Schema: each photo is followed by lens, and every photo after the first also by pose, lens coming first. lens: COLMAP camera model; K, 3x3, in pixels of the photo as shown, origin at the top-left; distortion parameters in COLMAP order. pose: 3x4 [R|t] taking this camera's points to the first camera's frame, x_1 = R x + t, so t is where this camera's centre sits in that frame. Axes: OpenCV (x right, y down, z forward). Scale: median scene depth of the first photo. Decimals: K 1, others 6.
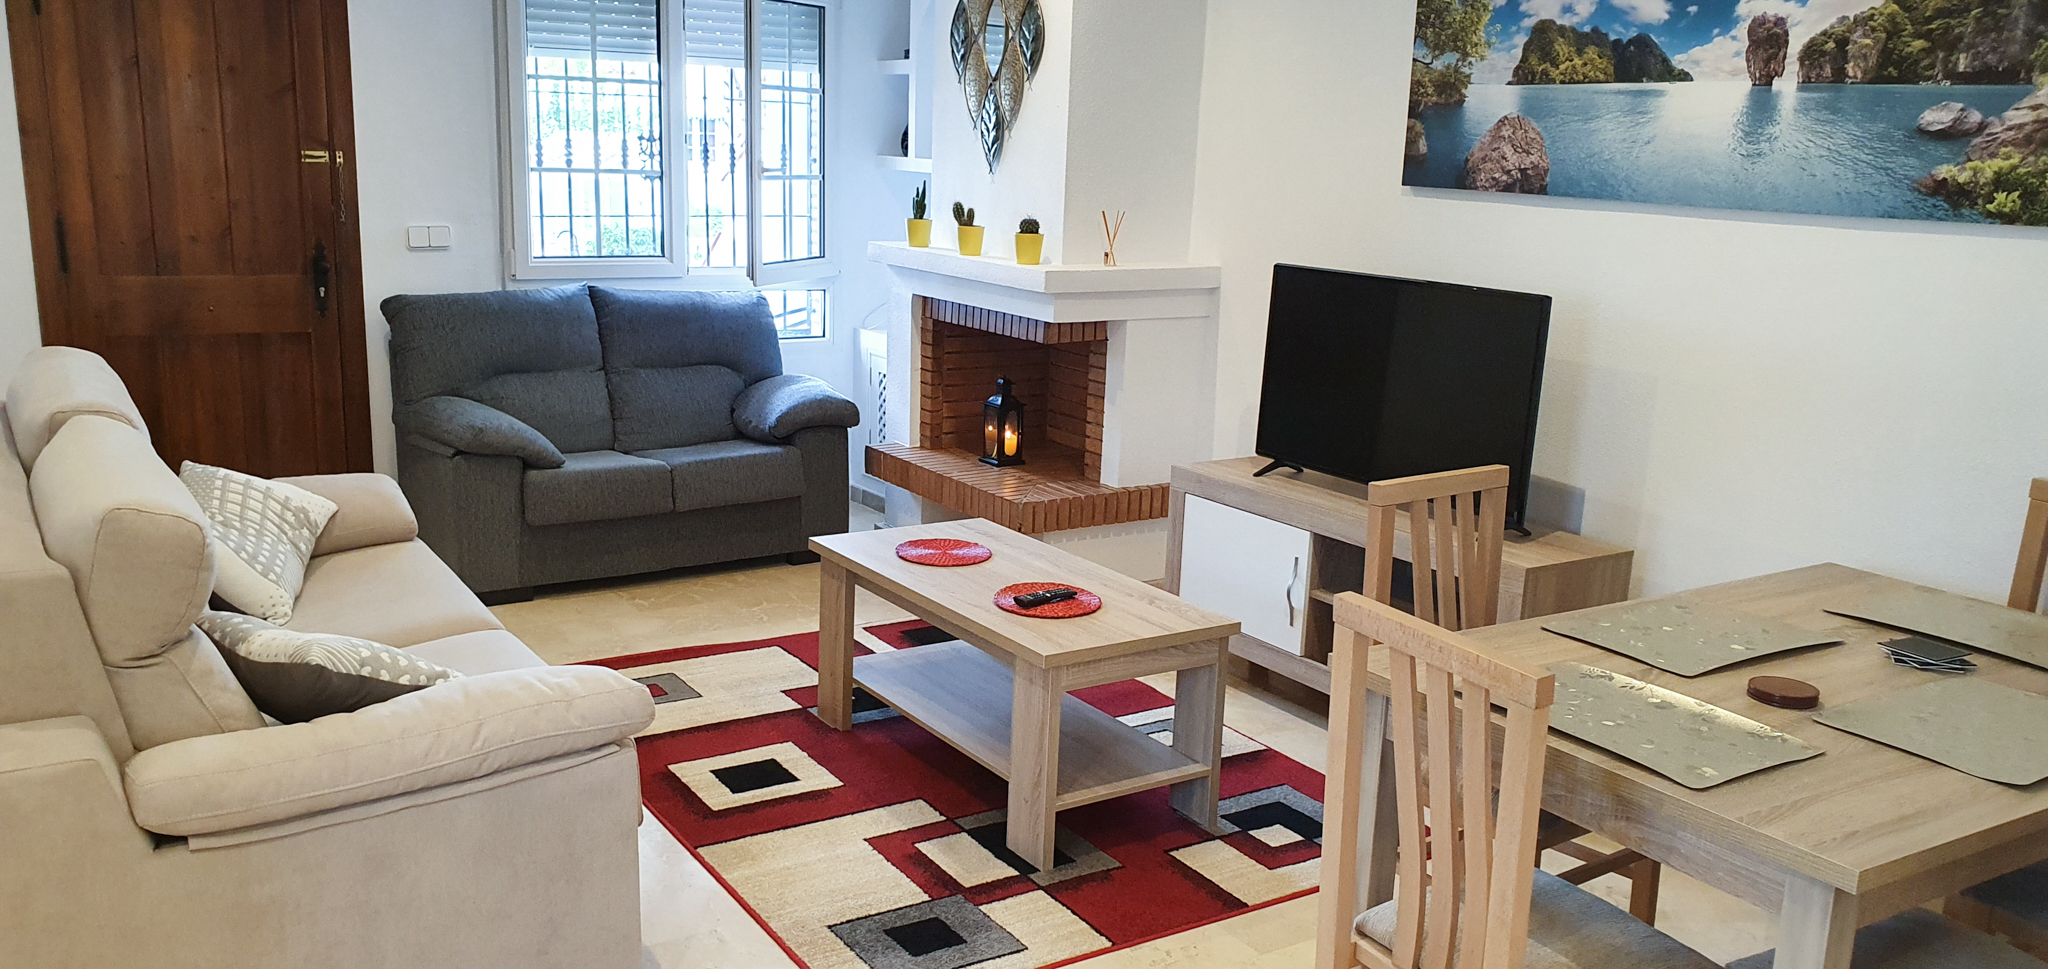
lens RADIAL K [[1617.9, 0, 1024.0], [0, 1617.9, 484.5], [0, 0, 1]] dist [-0.047575, 0.038695]
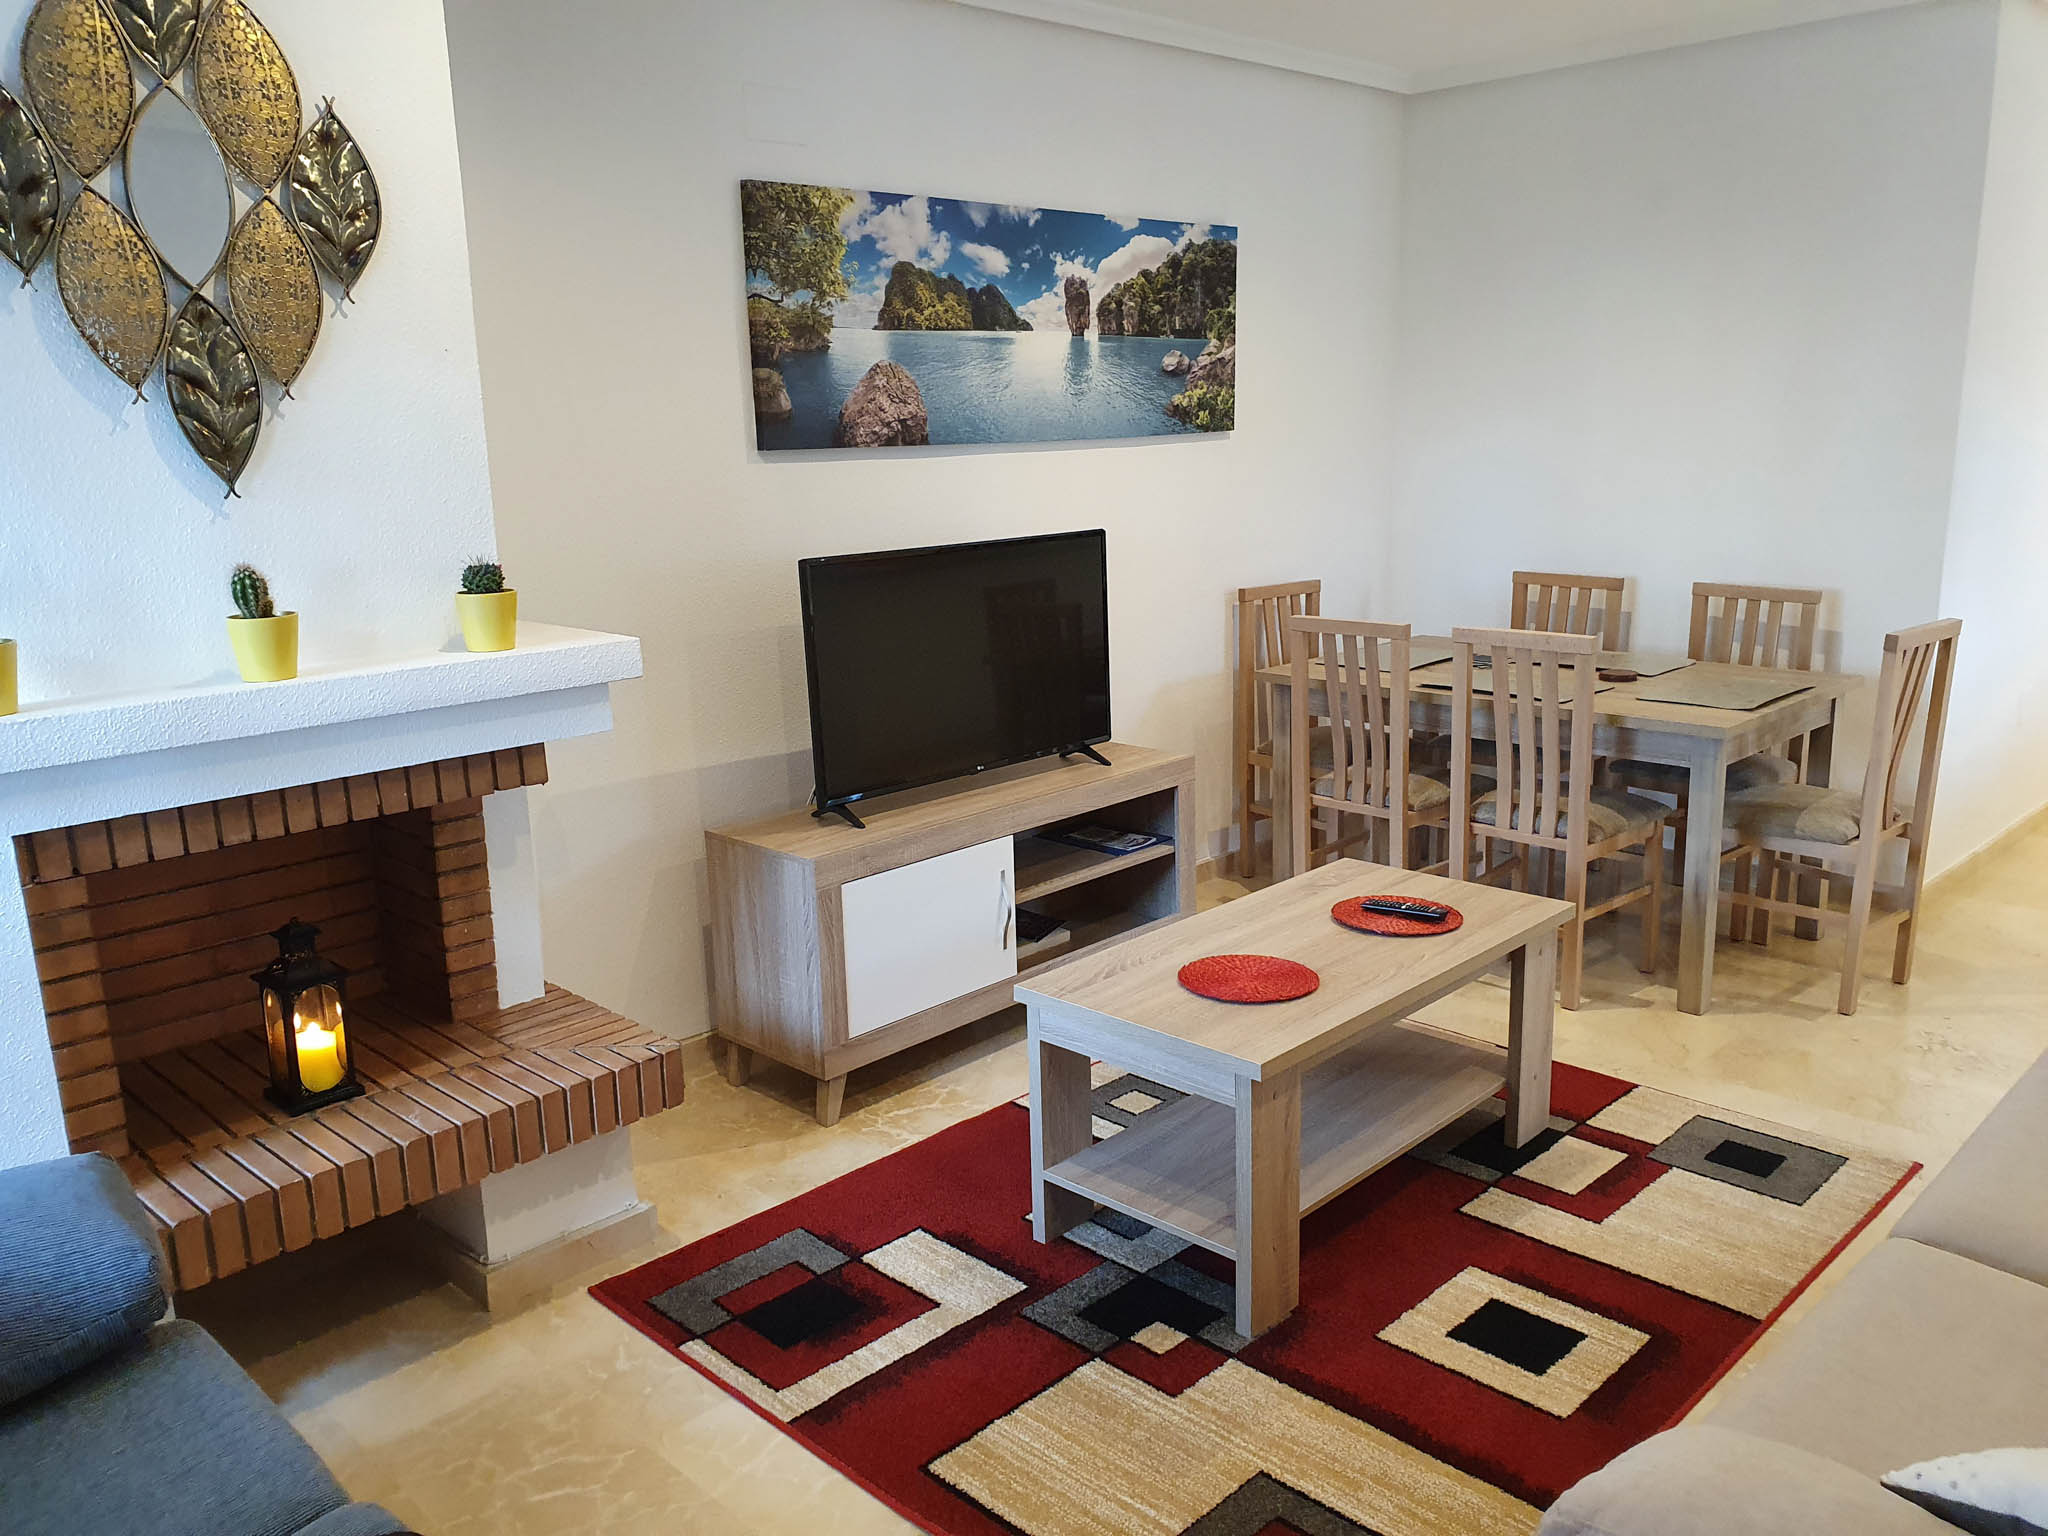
lens RADIAL K [[1585.8, 0, 1024.0], [0, 1585.8, 768.0], [0, 0, 1]] dist [-0.037610, 0.000020]
pose [[-0.222195, -0.236500, 0.945884, -0.663200], [0.227411, 0.930807, 0.286151, -0.267537], [-0.948111, 0.278685, -0.153038, 1.184841]]
